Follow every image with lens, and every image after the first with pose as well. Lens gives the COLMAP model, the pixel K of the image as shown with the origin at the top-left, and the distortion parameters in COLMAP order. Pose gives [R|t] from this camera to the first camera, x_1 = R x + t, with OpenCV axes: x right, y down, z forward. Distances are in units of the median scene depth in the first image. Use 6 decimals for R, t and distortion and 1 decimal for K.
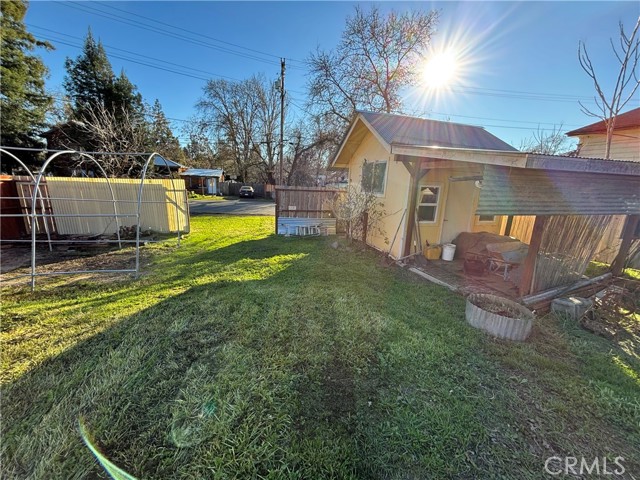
lens RADIAL K [[255.7, 0, 320.0], [0, 255.7, 240.0], [0, 0, 1]] dist [0.000467, -0.000014]
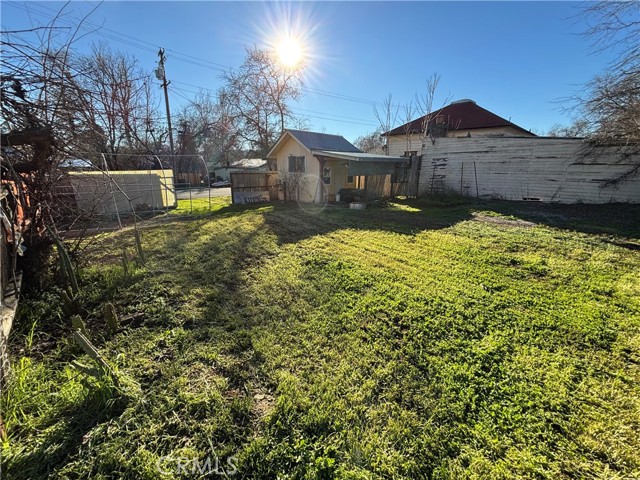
lens RADIAL K [[256.1, 0, 320.0], [0, 256.1, 240.0], [0, 0, 1]] dist [-0.000335, -0.000025]
pose [[0.878683, -0.163780, 0.448433, -0.503716], [0.136579, 0.986292, 0.092602, 0.134567], [-0.457452, -0.020121, 0.889007, -0.665349]]
